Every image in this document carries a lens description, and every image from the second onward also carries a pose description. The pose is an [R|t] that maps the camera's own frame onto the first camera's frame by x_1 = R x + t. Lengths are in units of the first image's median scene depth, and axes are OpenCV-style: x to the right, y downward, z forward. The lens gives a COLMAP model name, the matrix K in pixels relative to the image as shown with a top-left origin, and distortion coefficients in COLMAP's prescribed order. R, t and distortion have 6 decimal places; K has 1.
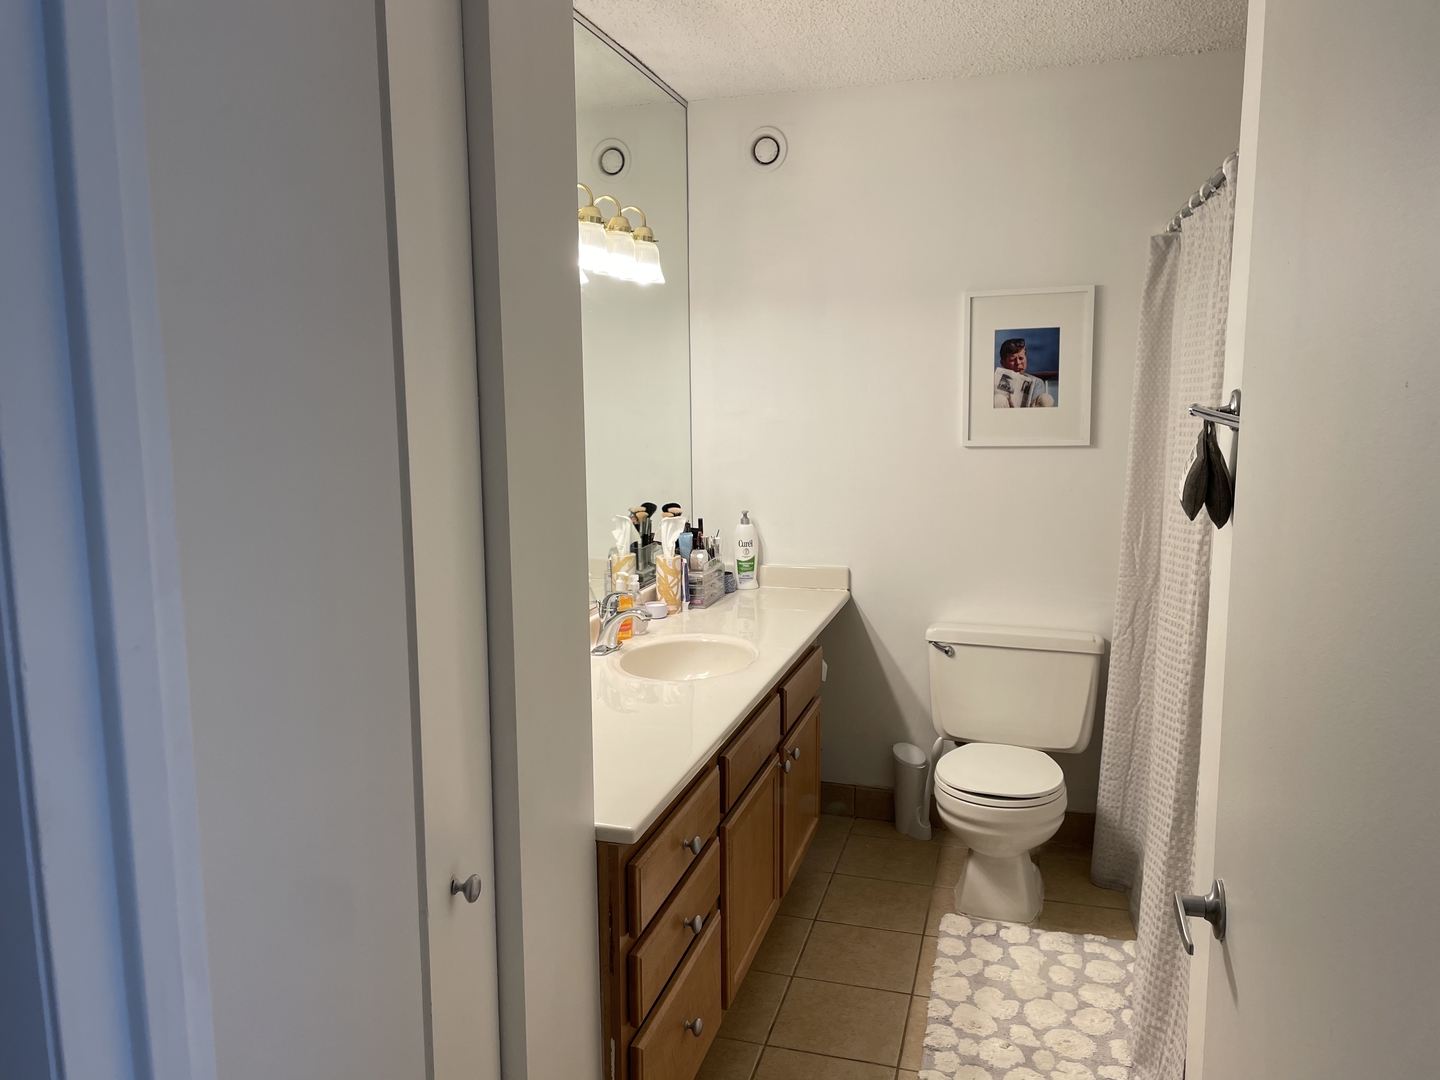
lens RADIAL K [[1055.8, 0, 718.7], [0, 1055.8, 501.2], [0, 0, 1]] dist [0.077117, -0.087227]
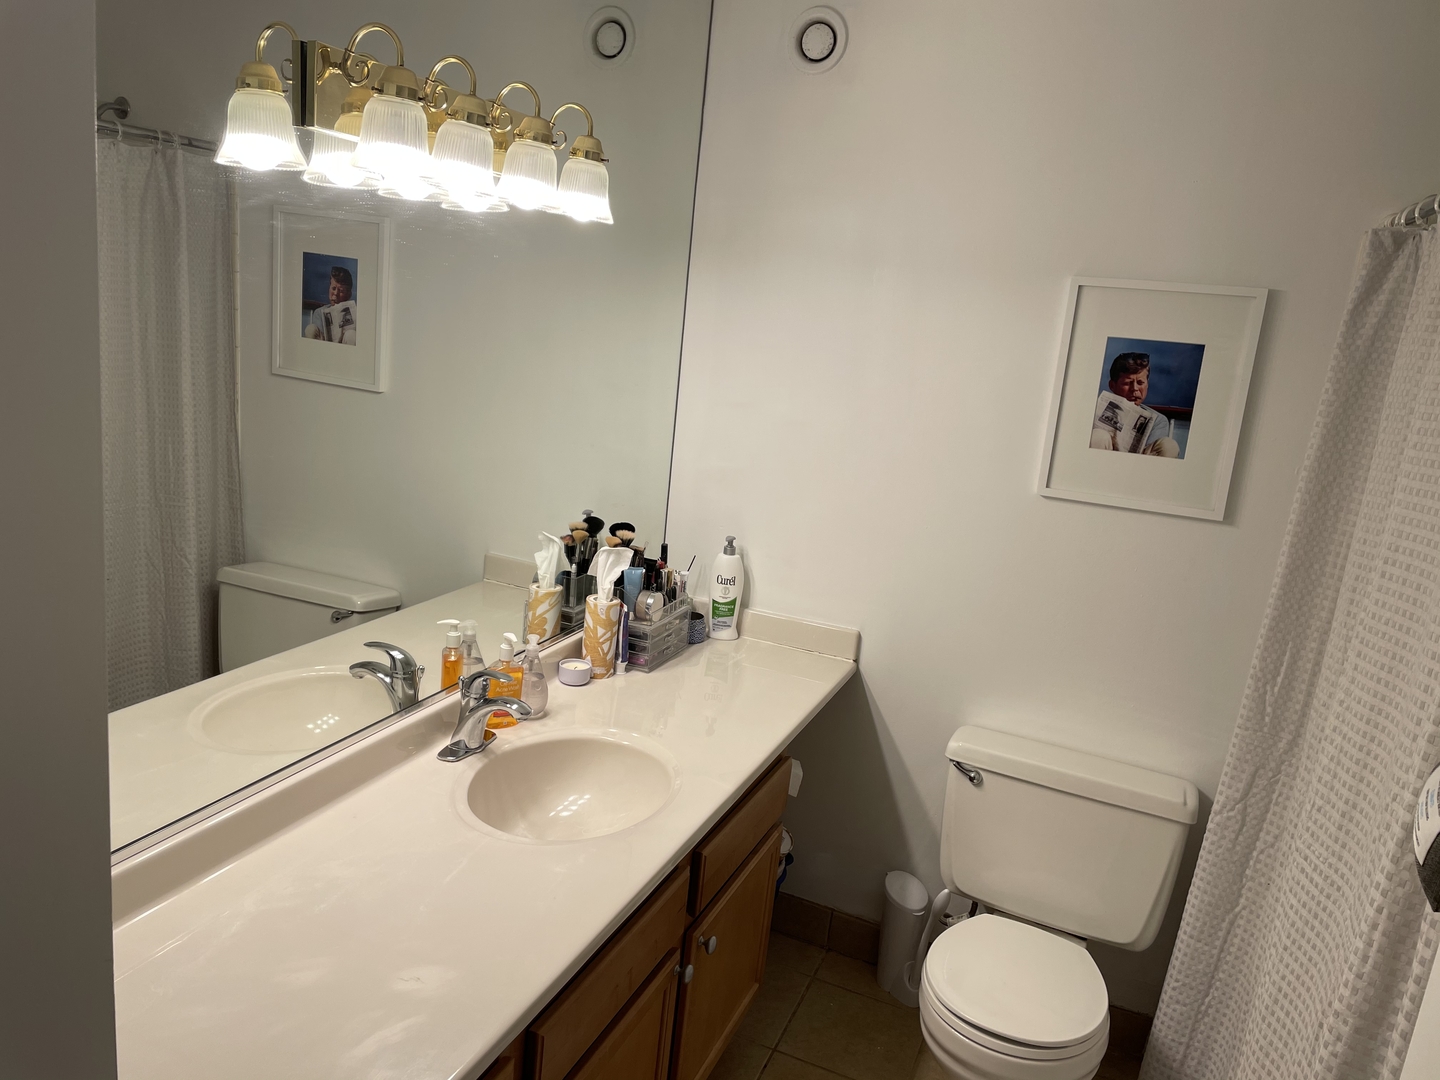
lens RADIAL K [[1055.8, 0, 718.7], [0, 1055.8, 501.2], [0, 0, 1]] dist [0.077117, -0.087227]
pose [[0.988383, 0.126639, -0.084034, 0.082430], [-0.119296, 0.989012, 0.087319, -0.086840], [0.094168, -0.076280, 0.992630, 0.282216]]
